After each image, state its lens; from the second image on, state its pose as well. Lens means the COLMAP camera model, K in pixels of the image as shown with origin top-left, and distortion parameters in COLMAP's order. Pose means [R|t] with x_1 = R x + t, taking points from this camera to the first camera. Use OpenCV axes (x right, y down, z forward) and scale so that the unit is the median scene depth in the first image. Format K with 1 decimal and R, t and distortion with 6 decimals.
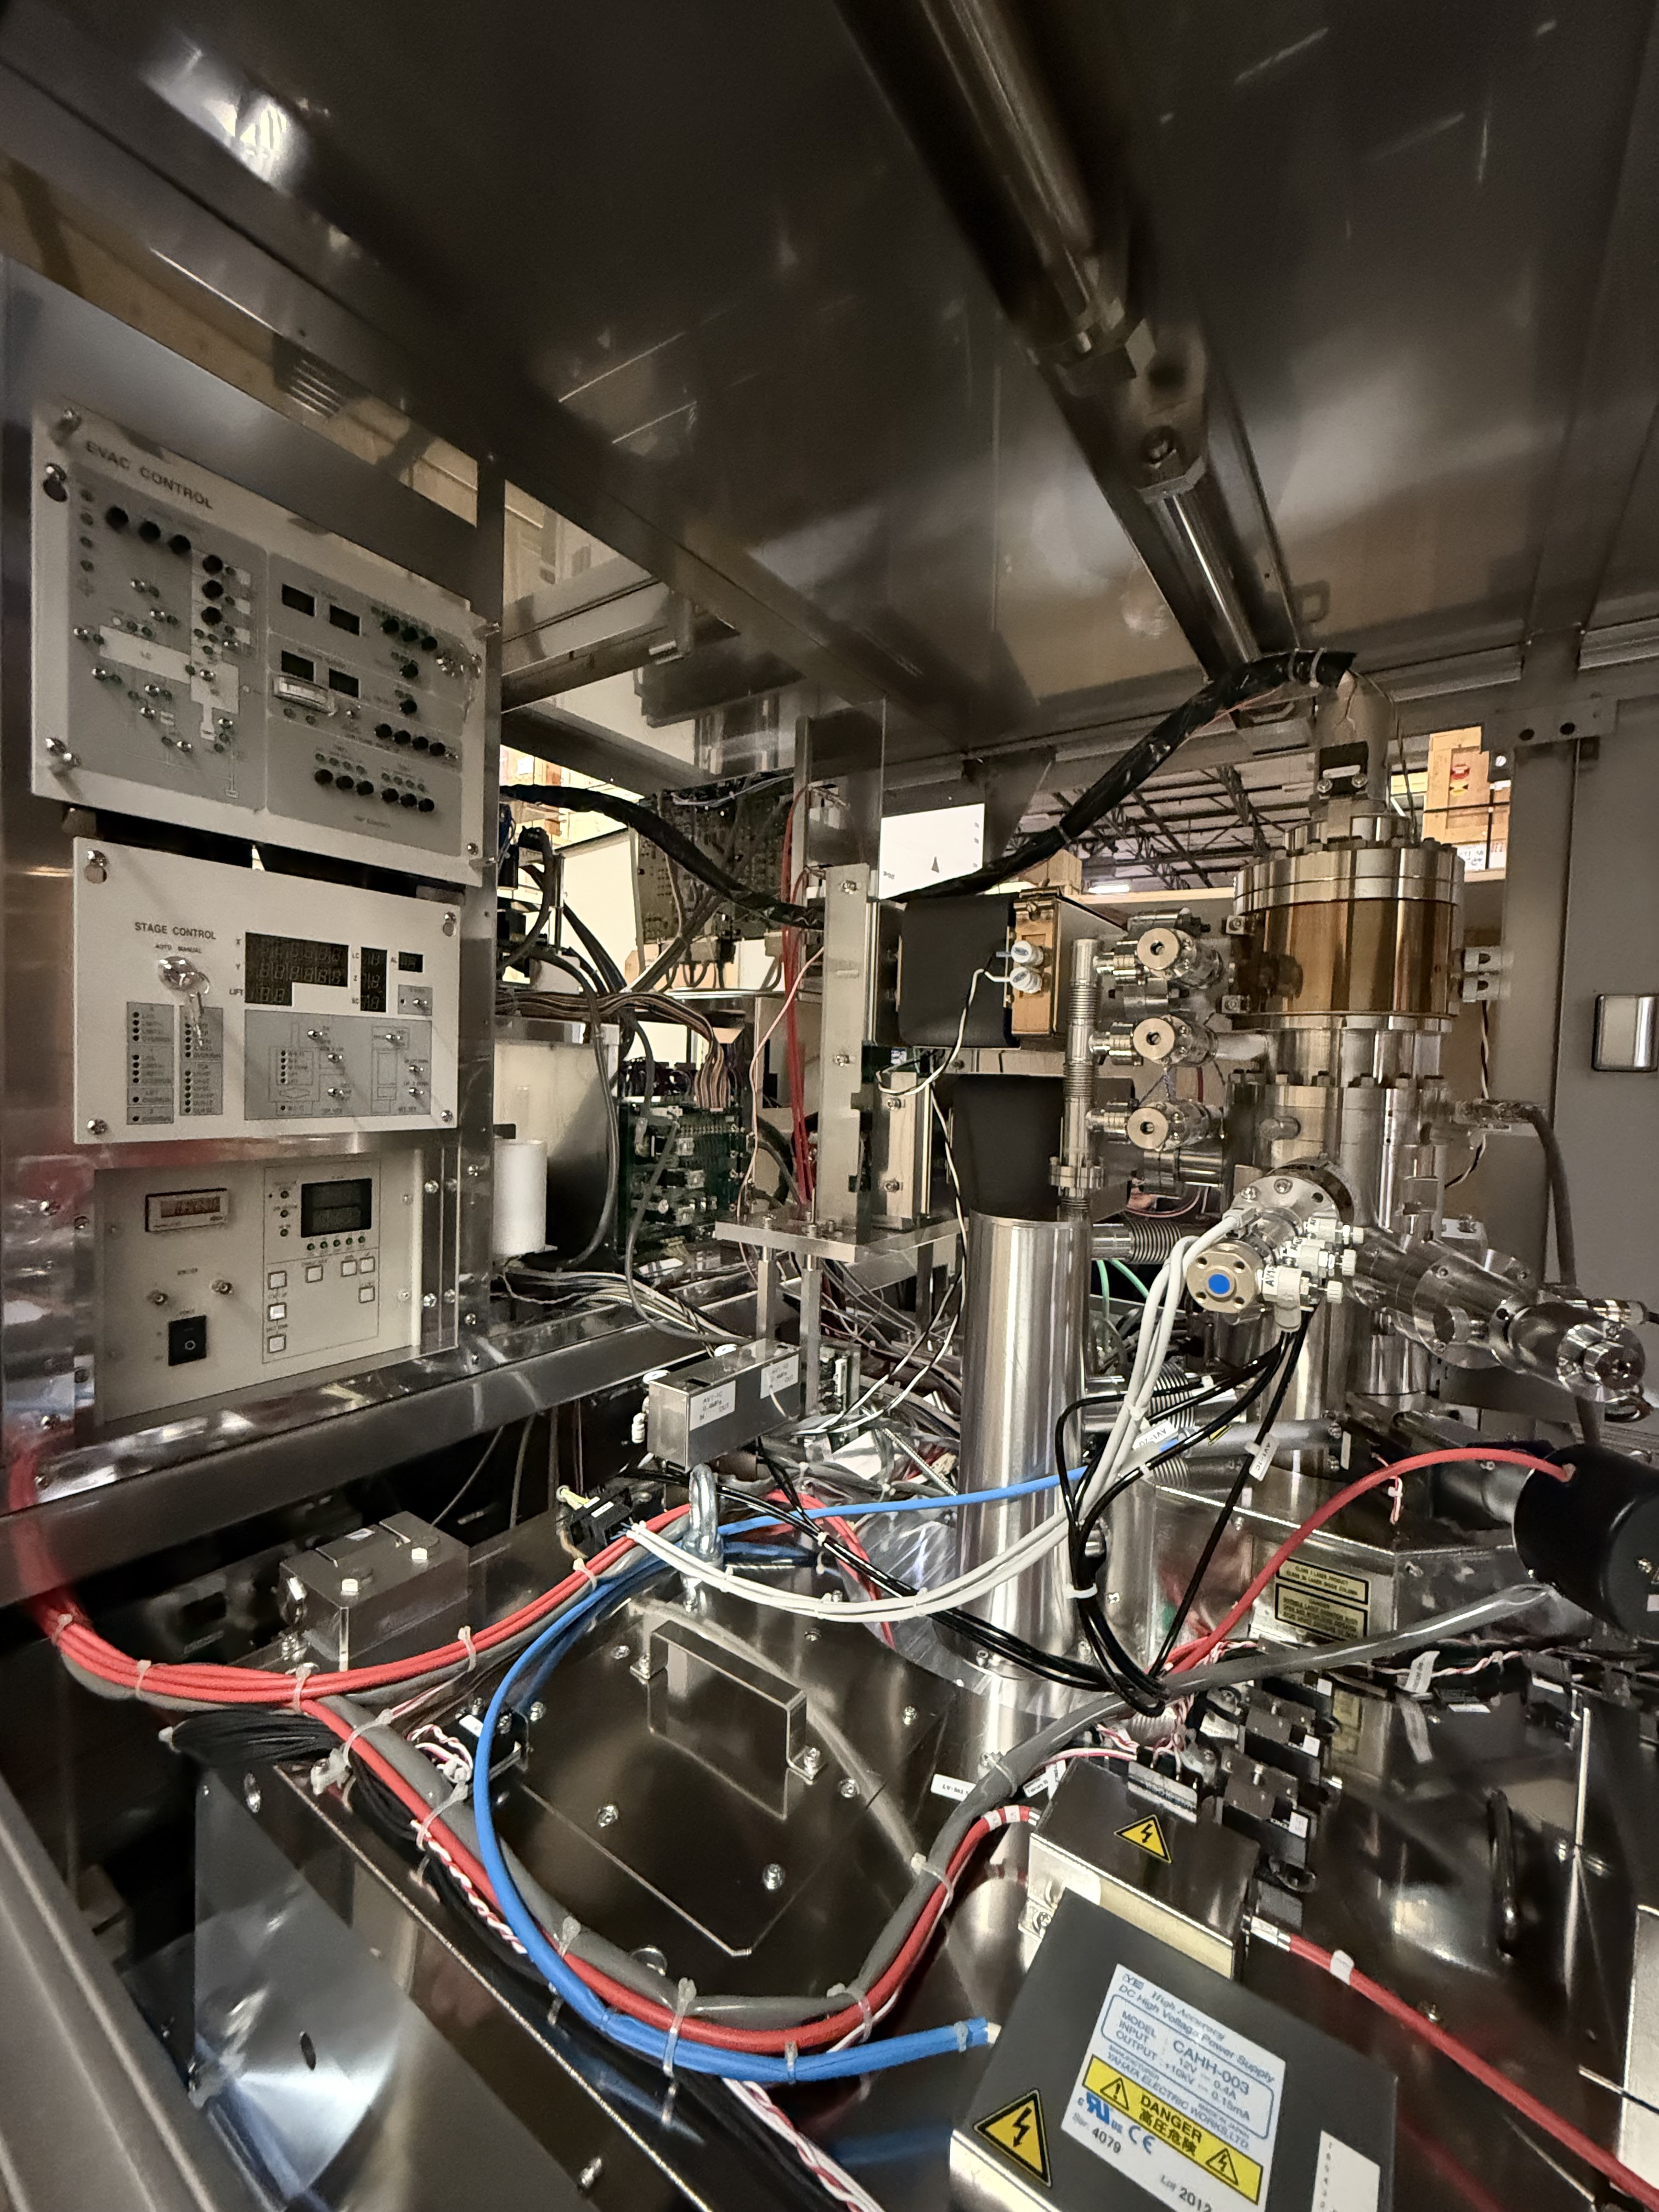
lens RADIAL K [[890.0, 0, 824.2], [0, 890.0, 1105.8], [0, 0, 1]] dist [-0.003583, -0.000563]
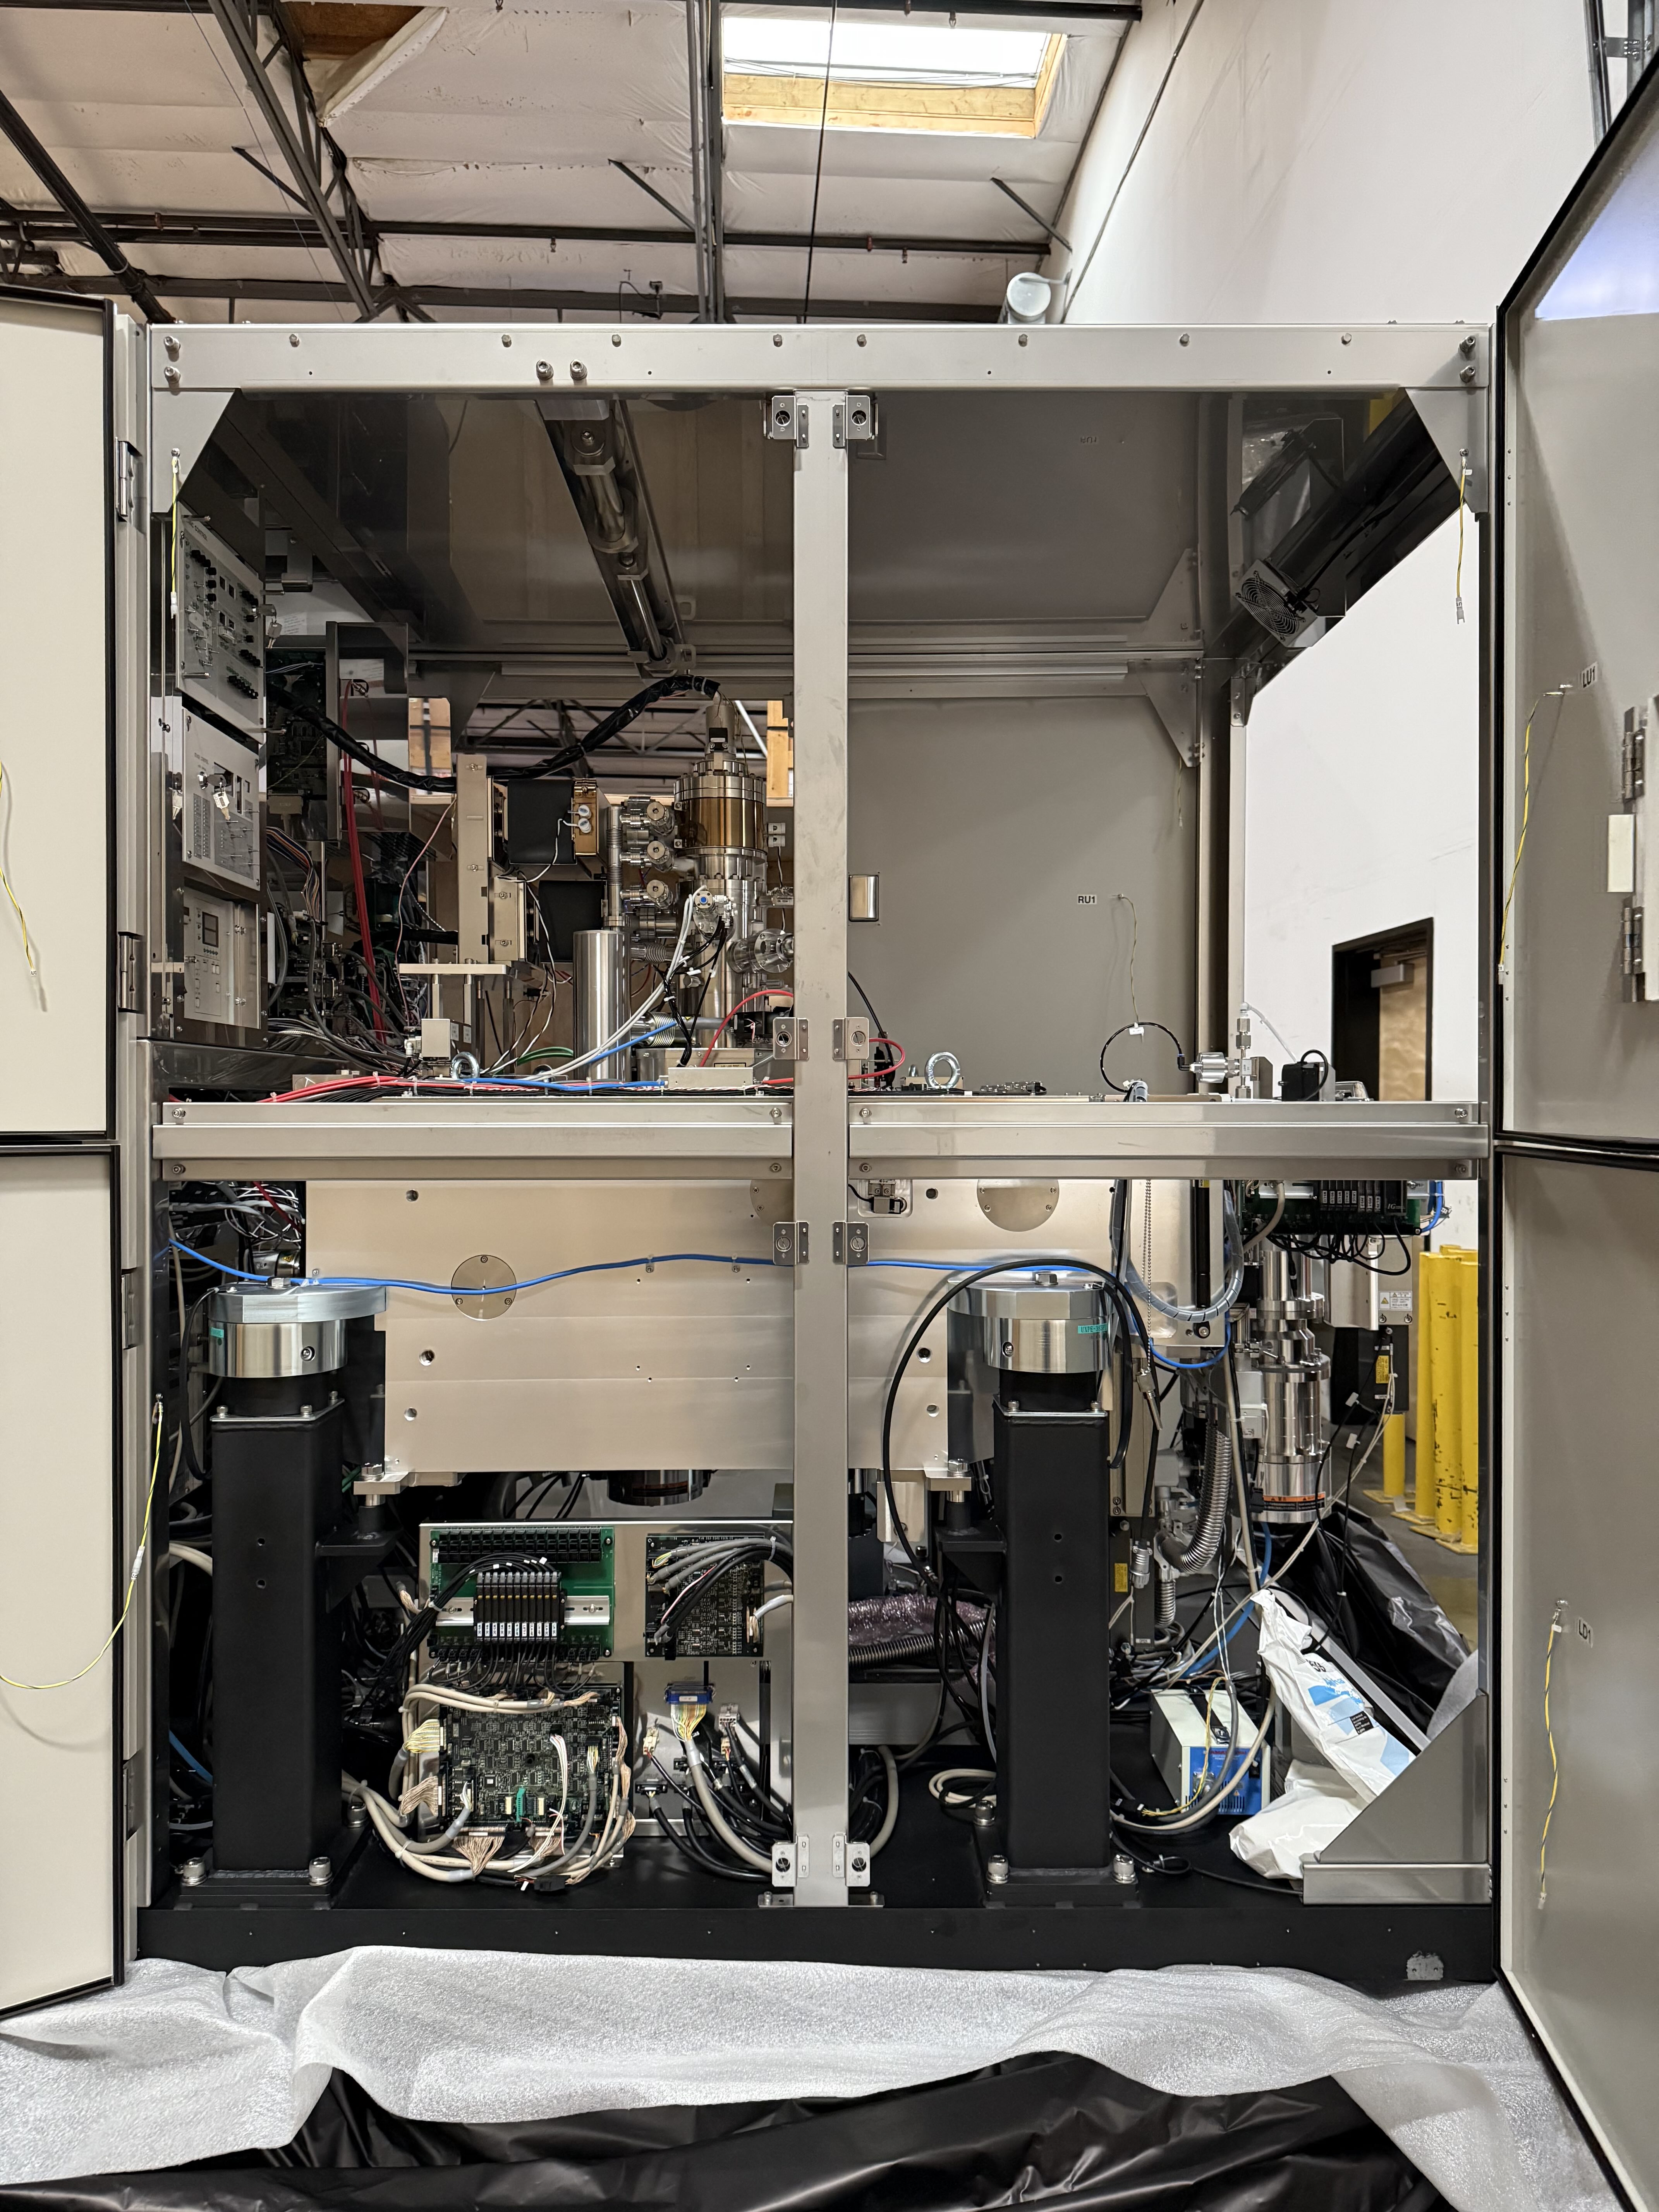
lens RADIAL K [[1518.0, 0, 833.3], [0, 1518.0, 1101.3], [0, 0, 1]] dist [0.021506, -0.006731]
pose [[0.810986, -0.030296, 0.584280, -1.359727], [0.049285, 0.998646, -0.016626, 0.572367], [-0.582986, 0.042279, 0.811382, -2.100982]]
